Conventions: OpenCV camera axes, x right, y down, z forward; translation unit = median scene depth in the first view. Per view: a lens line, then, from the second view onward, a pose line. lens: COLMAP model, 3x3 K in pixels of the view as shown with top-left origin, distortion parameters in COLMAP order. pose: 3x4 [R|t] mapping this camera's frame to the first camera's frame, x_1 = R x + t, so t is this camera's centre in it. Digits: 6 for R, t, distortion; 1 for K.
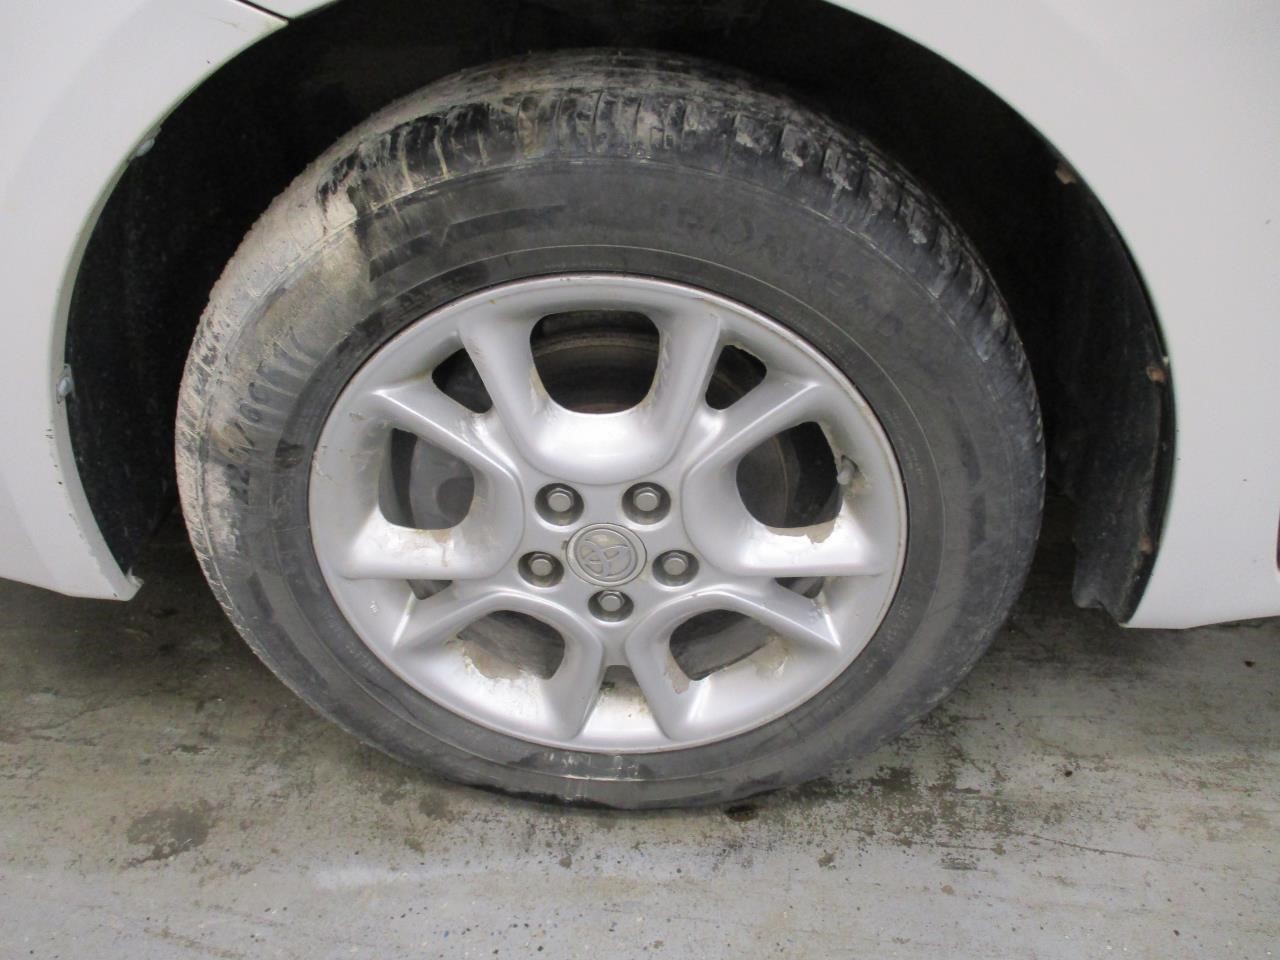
lens RADIAL K [[1066.5, 0, 640.0], [0, 1066.5, 480.0], [0, 0, 1]] dist [-0.047196, 0.016815]
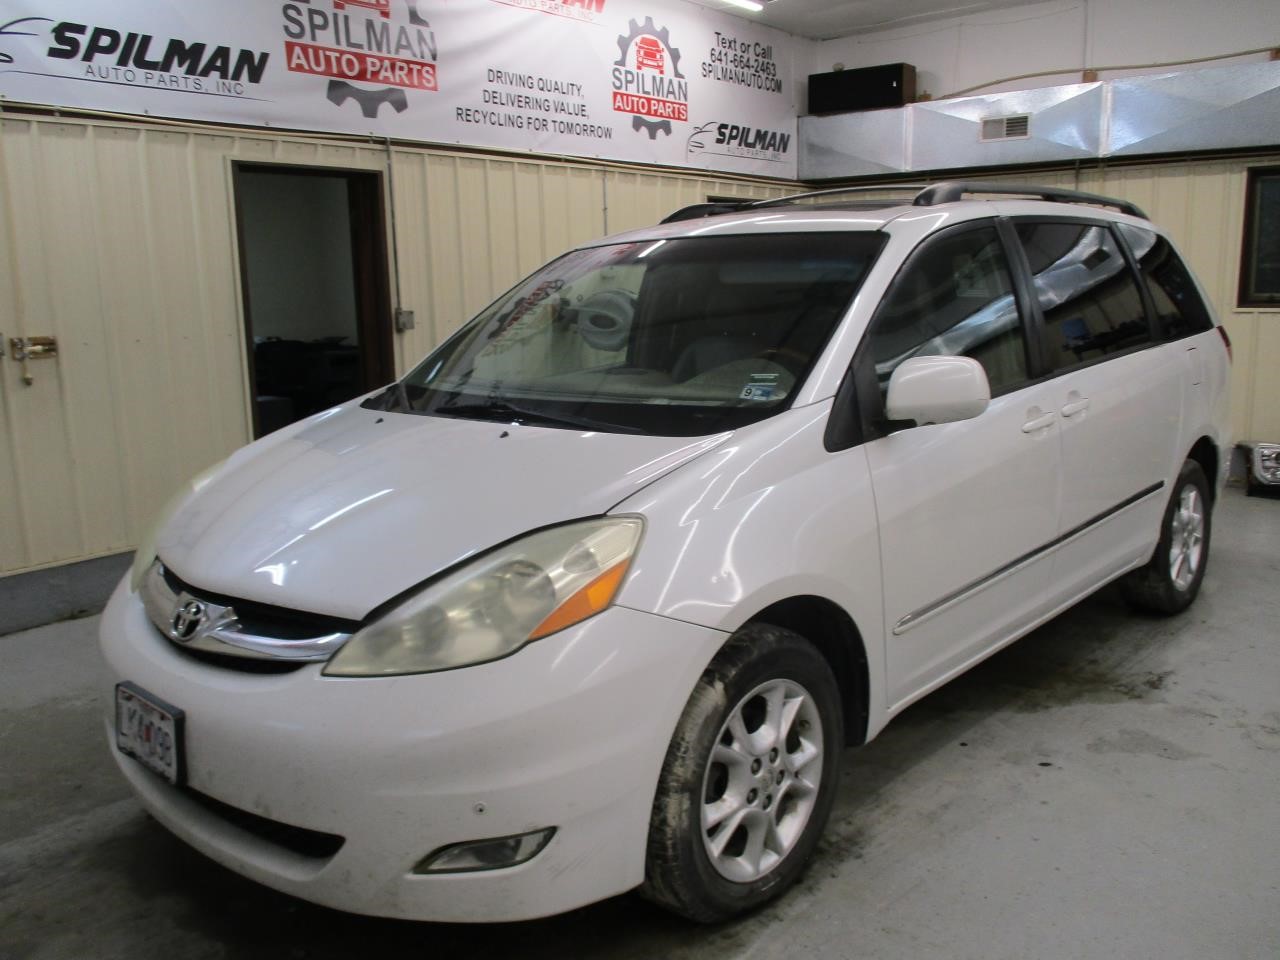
lens RADIAL K [[1066.5, 0, 640.0], [0, 1066.5, 480.0], [0, 0, 1]] dist [-0.047196, 0.016815]
pose [[0.635264, -0.131283, 0.761054, -2.371316], [0.462165, 0.854138, -0.238436, -0.102340], [-0.618743, 0.503203, 0.603278, -0.966583]]
